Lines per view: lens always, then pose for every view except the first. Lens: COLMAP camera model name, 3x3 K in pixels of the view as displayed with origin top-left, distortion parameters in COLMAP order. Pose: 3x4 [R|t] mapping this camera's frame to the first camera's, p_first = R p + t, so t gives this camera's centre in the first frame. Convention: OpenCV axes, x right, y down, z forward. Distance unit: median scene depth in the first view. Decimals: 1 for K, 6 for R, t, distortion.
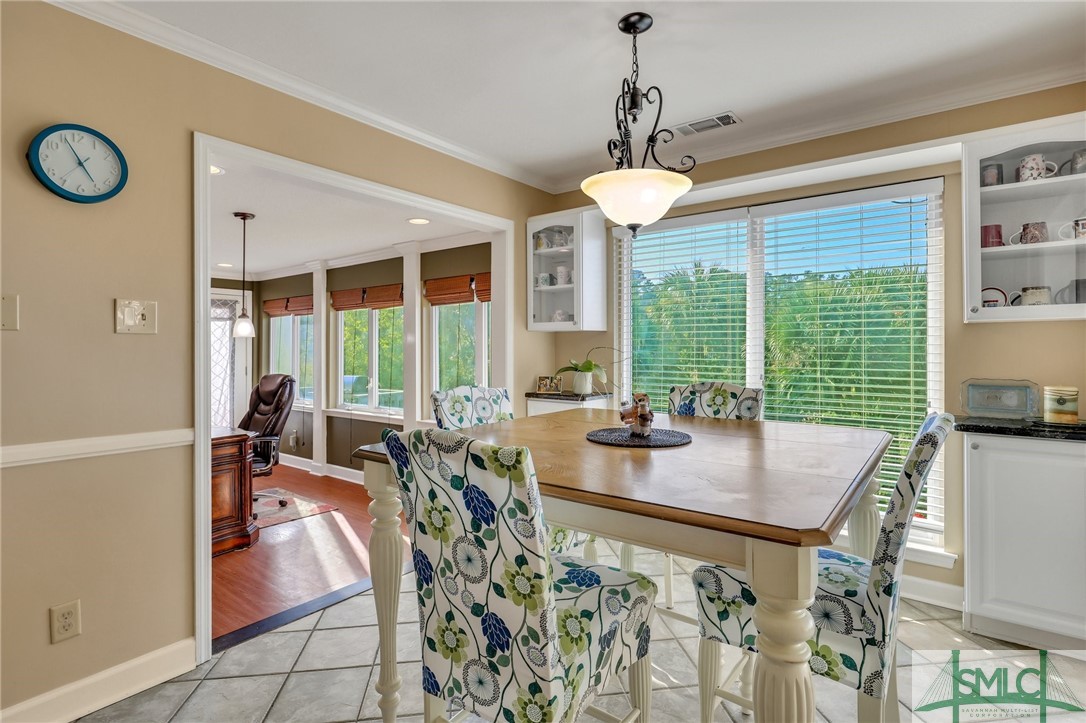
lens RADIAL K [[539.1, 0, 537.6], [0, 539.1, 347.7], [0, 0, 1]] dist [-0.000530, 0.000234]
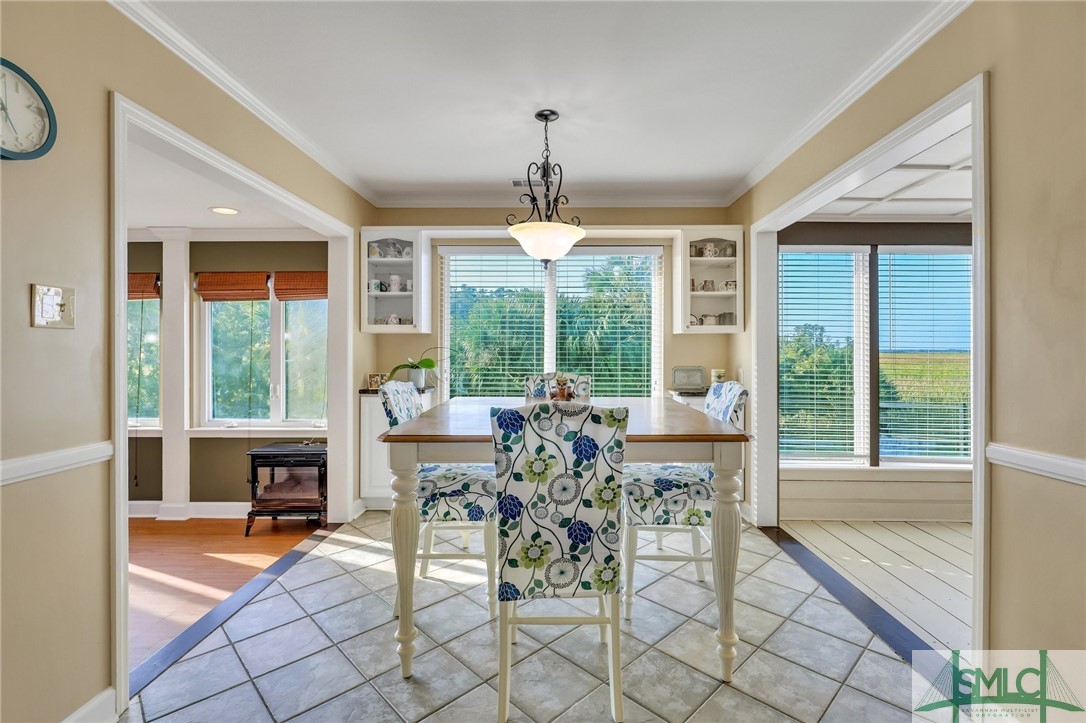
lens RADIAL K [[509.2, 0, 542.1], [0, 509.2, 351.7], [0, 0, 1]] dist [0.004913, -0.000244]
pose [[0.803505, -0.001424, 0.595296, -0.621839], [-0.001762, 0.999987, 0.004770, 0.004160], [-0.595295, -0.004881, 0.803492, -0.057072]]
